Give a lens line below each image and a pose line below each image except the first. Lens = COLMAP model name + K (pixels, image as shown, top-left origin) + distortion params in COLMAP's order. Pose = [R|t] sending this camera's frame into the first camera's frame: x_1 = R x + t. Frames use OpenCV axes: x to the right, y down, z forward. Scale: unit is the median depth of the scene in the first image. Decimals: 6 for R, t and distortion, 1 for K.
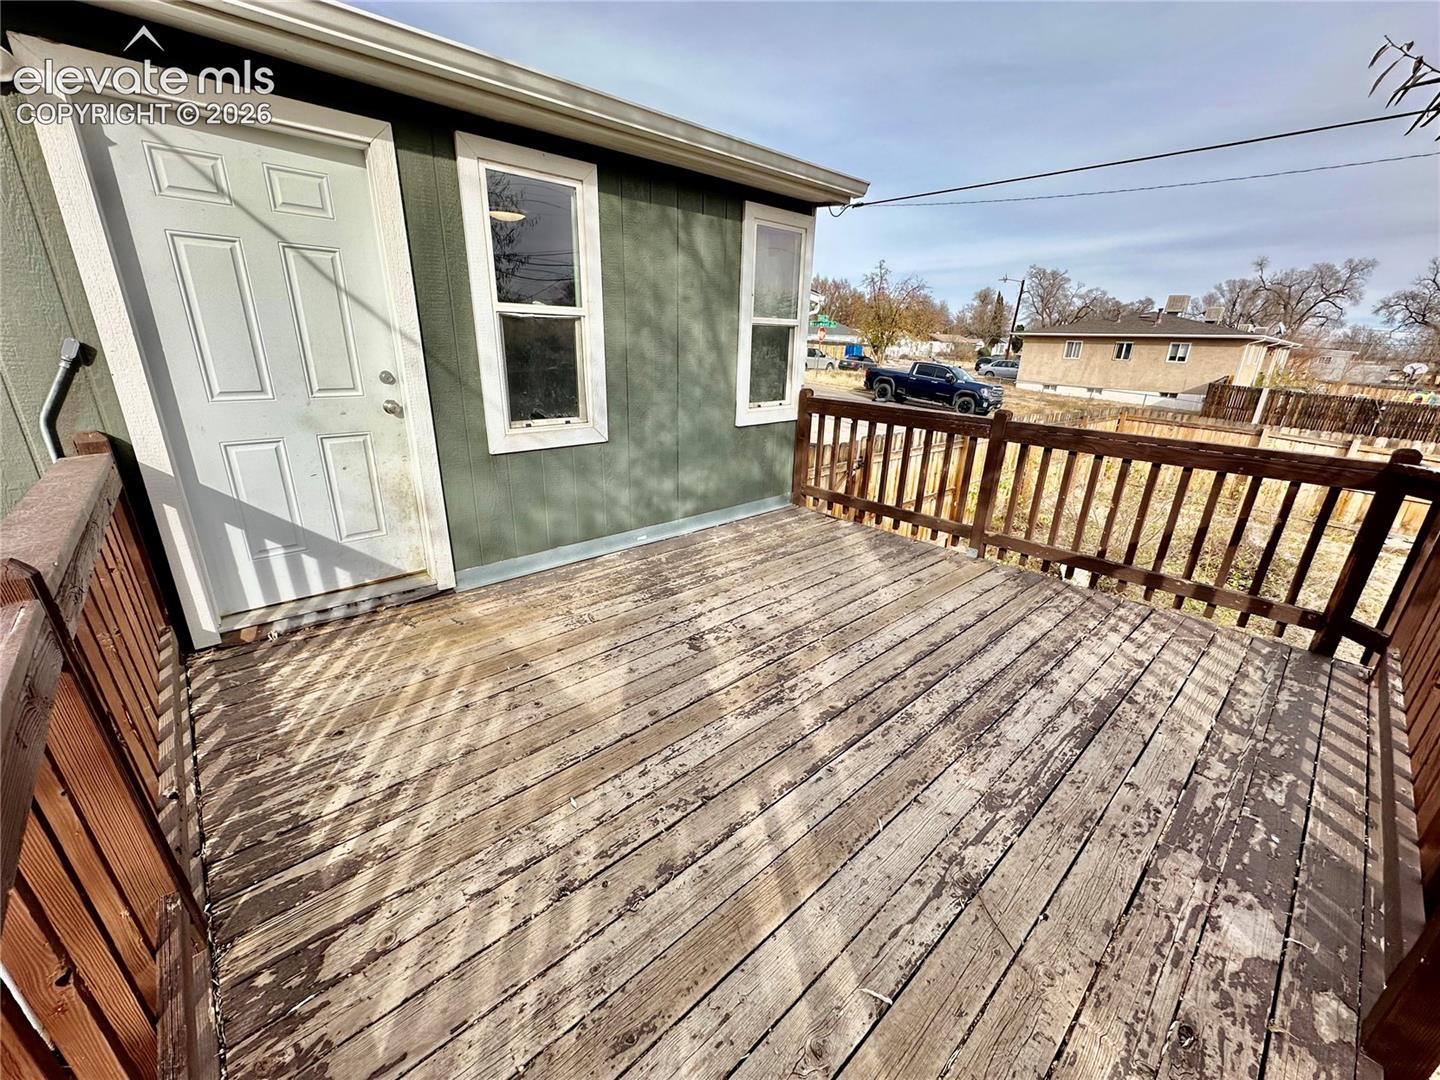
lens RADIAL K [[577.4, 0, 720.0], [0, 577.4, 540.0], [0, 0, 1]] dist [0.010614, -0.000070]
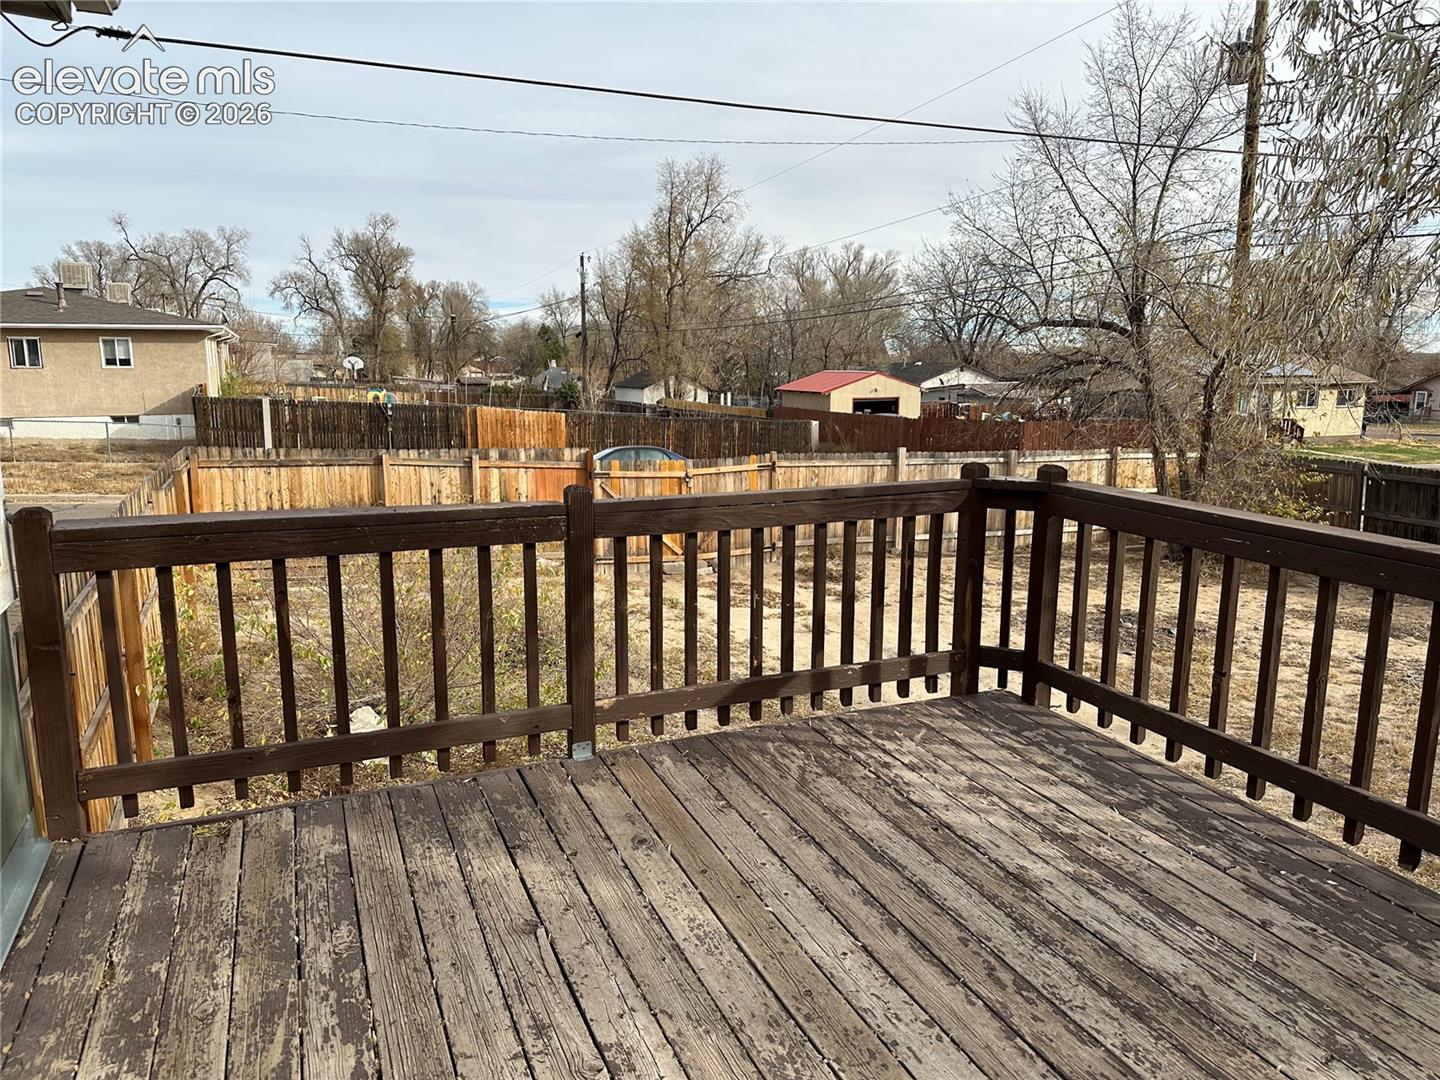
lens RADIAL K [[1013.8, 0, 720.0], [0, 1013.8, 540.0], [0, 0, 1]] dist [0.104530, -0.139689]
pose [[0.333518, -0.201941, 0.920861, -0.172658], [0.320372, 0.942935, 0.090750, -0.103807], [-0.886639, 0.264751, 0.379182, 0.247329]]
